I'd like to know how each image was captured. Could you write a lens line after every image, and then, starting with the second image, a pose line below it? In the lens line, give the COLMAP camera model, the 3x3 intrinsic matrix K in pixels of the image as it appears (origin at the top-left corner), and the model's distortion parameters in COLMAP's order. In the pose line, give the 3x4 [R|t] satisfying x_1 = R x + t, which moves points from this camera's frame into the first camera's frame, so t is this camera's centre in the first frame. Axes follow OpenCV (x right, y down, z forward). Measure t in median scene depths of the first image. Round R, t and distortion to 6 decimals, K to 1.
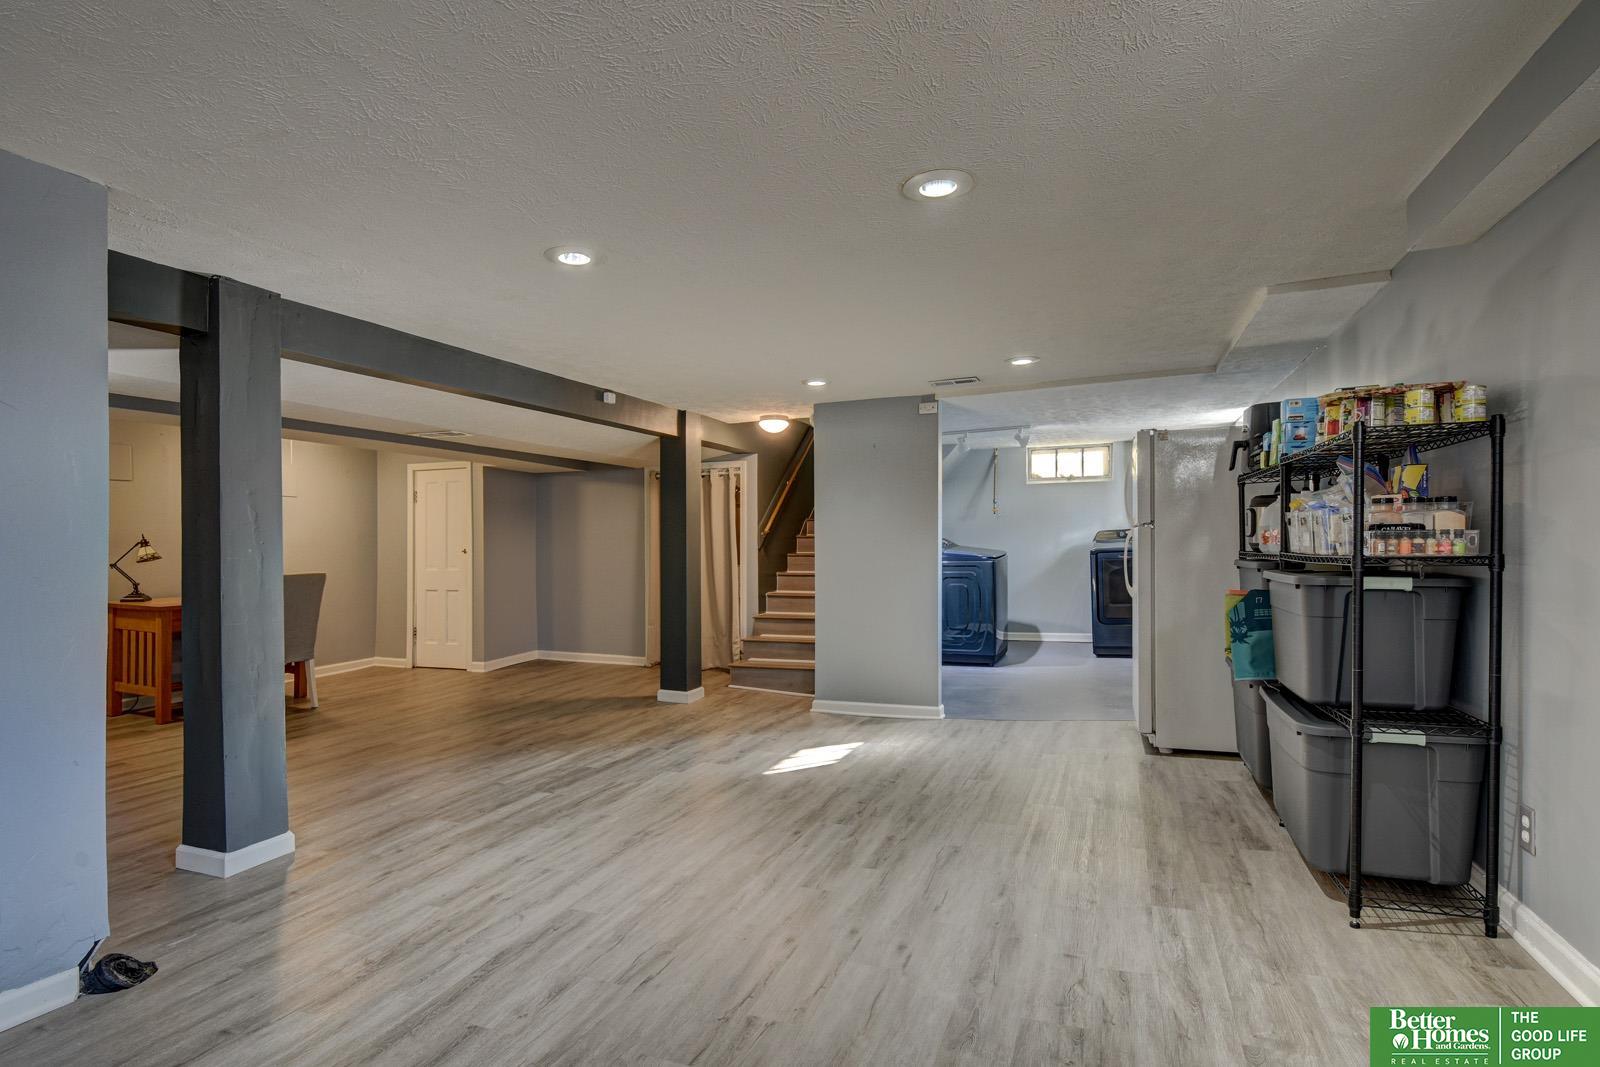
lens RADIAL K [[808.4, 0, 789.0], [0, 808.4, 534.2], [0, 0, 1]] dist [0.002714, -0.008966]
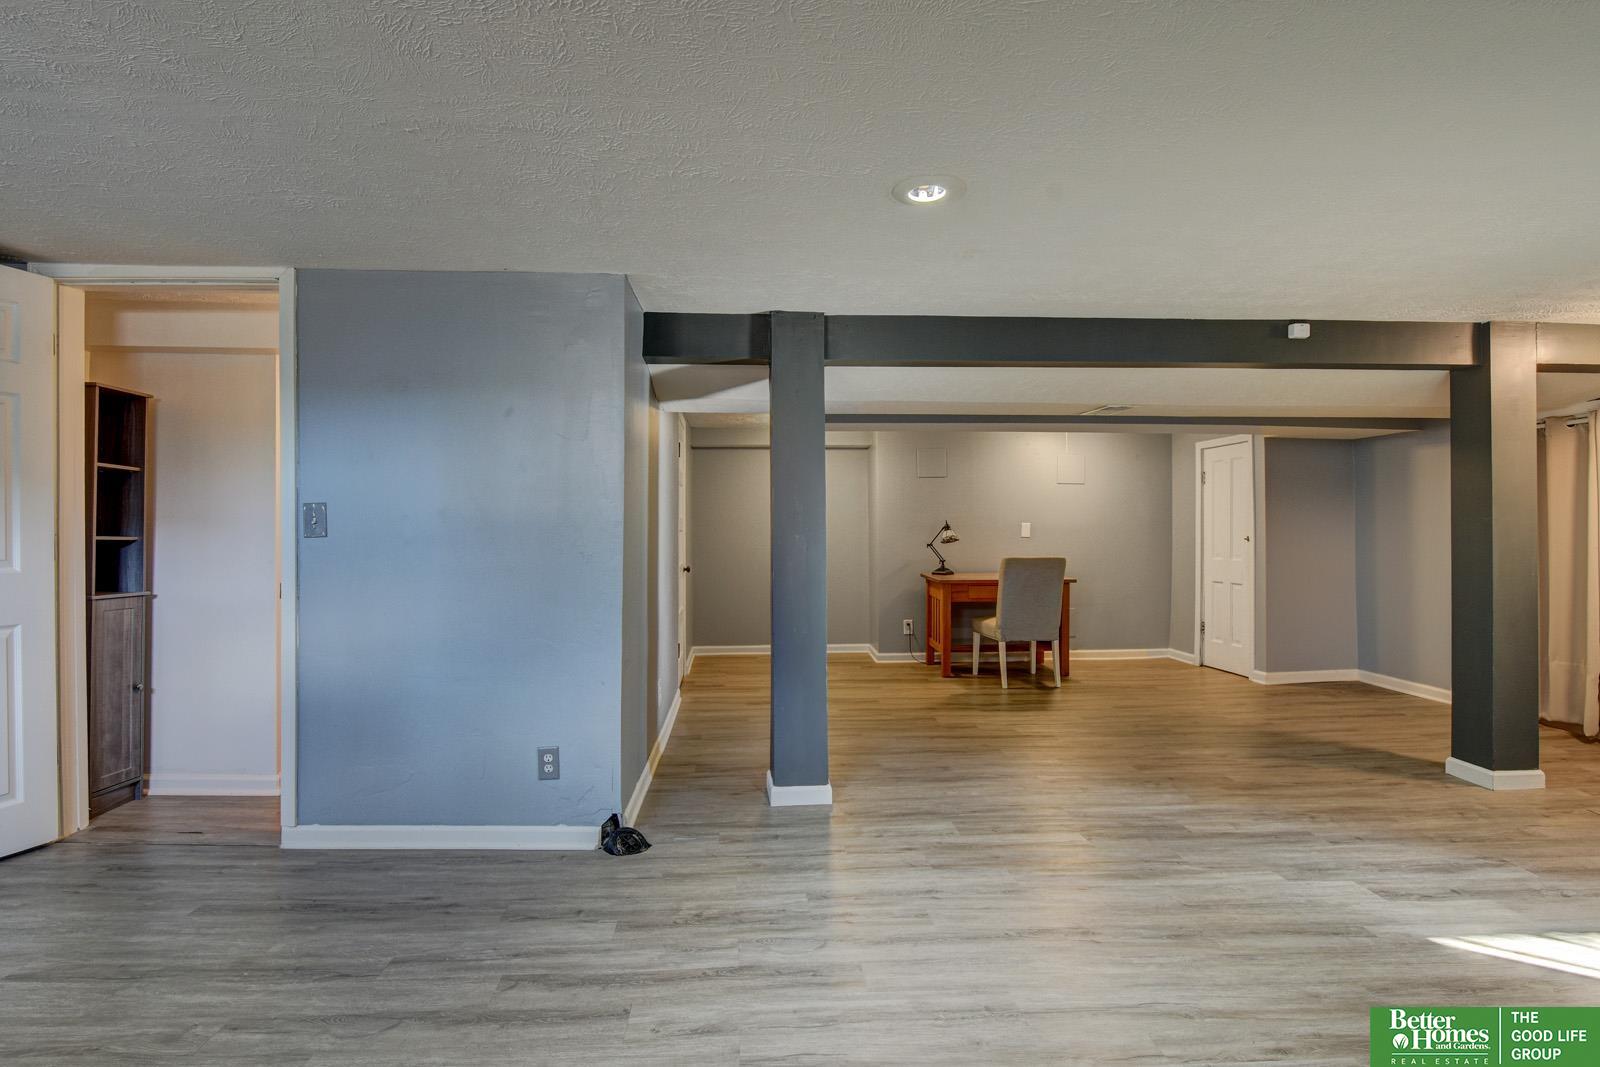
lens RADIAL K [[808.4, 0, 789.0], [0, 808.4, 534.2], [0, 0, 1]] dist [0.002714, -0.008966]
pose [[0.438668, 0.015772, -0.898511, 0.287309], [0.003419, 0.999809, 0.019220, -0.004765], [0.898643, -0.011503, 0.438531, 0.354273]]
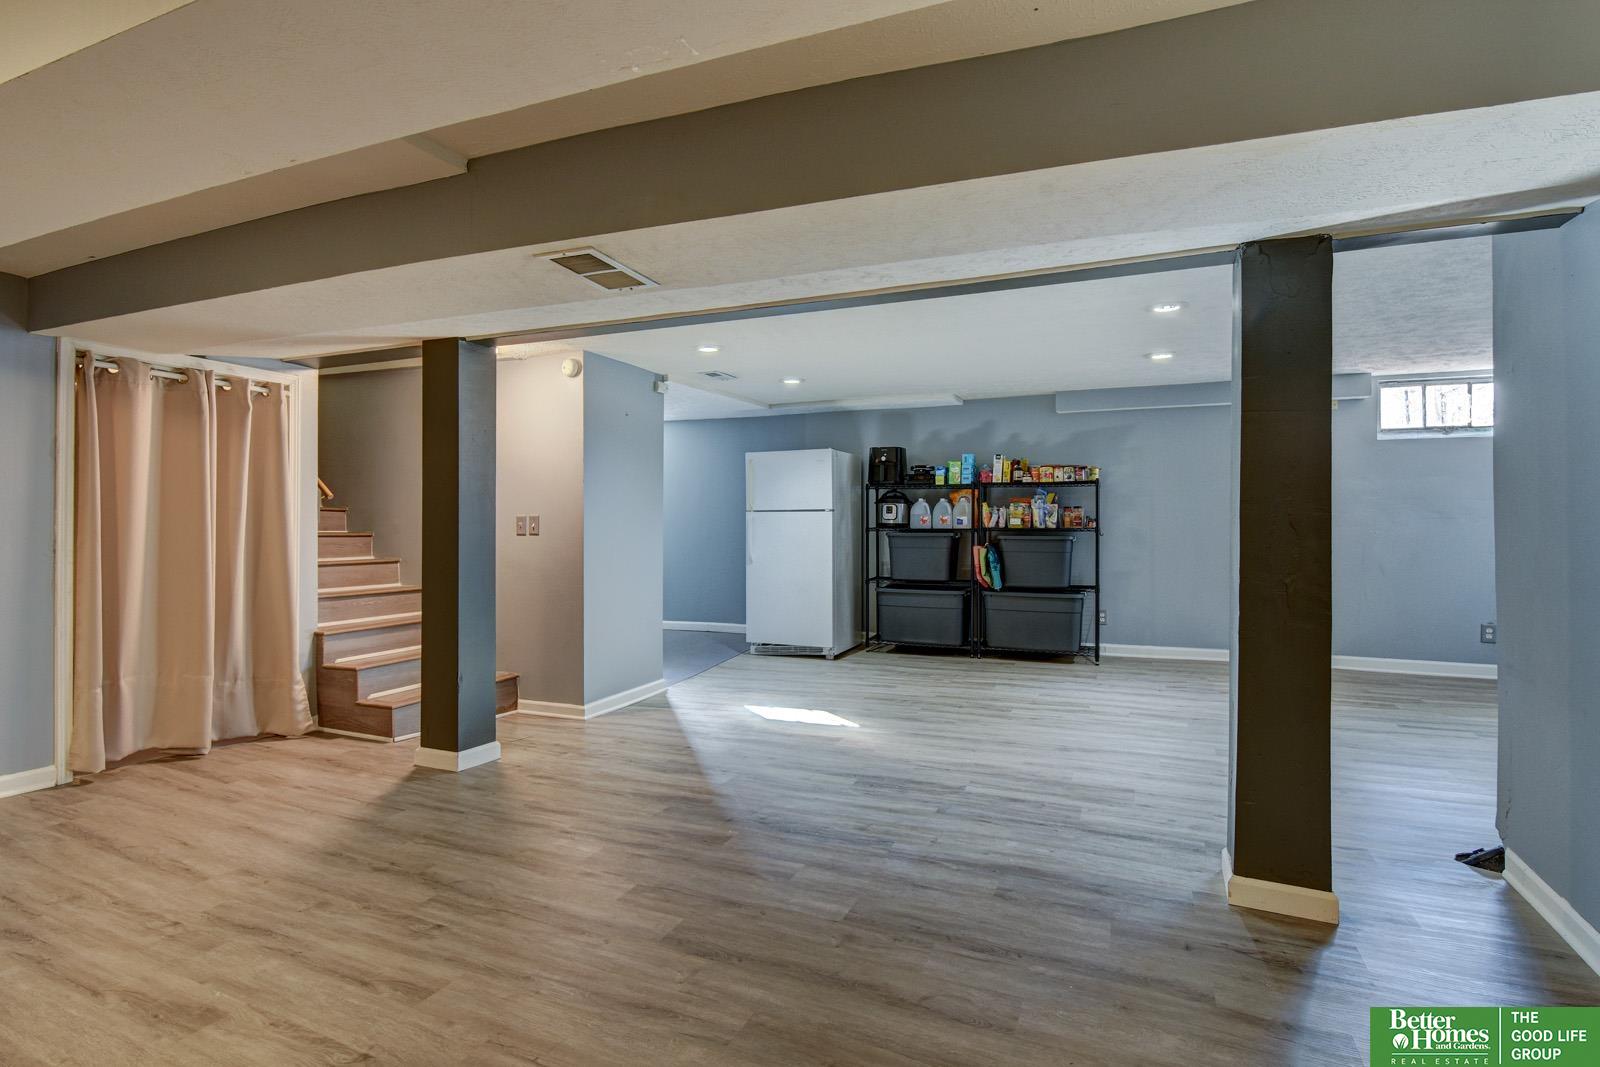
lens RADIAL K [[794.2, 0, 796.4], [0, 794.2, 526.5], [0, 0, 1]] dist [0.002681, -0.000051]
pose [[0.024349, 0.009916, 0.999654, -1.136624], [-0.016199, 0.999823, -0.009523, 0.036428], [-0.999572, -0.015962, 0.024505, 1.112940]]
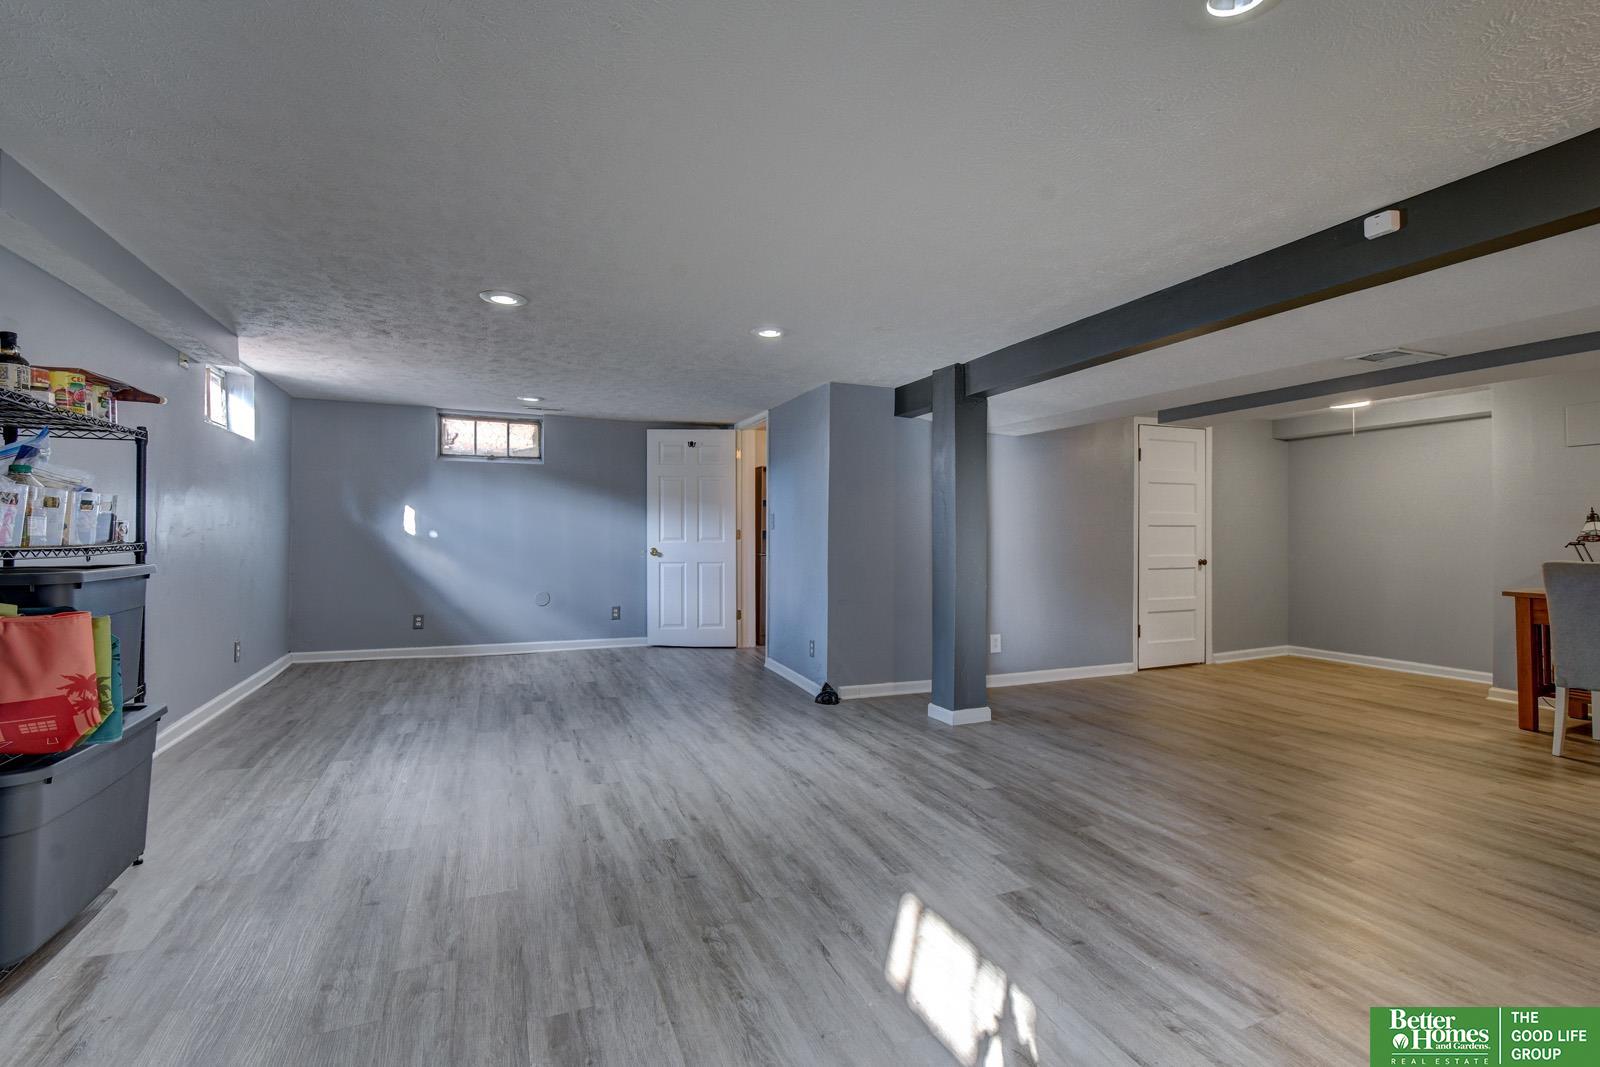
lens RADIAL K [[717.8, 0, 793.0], [0, 717.8, 529.1], [0, 0, 1]] dist [-0.000487, -0.000492]
pose [[-0.712123, 0.010265, -0.701980, 0.427172], [0.016504, 0.999862, -0.002121, 0.015025], [0.701861, -0.013096, -0.712193, 1.366055]]
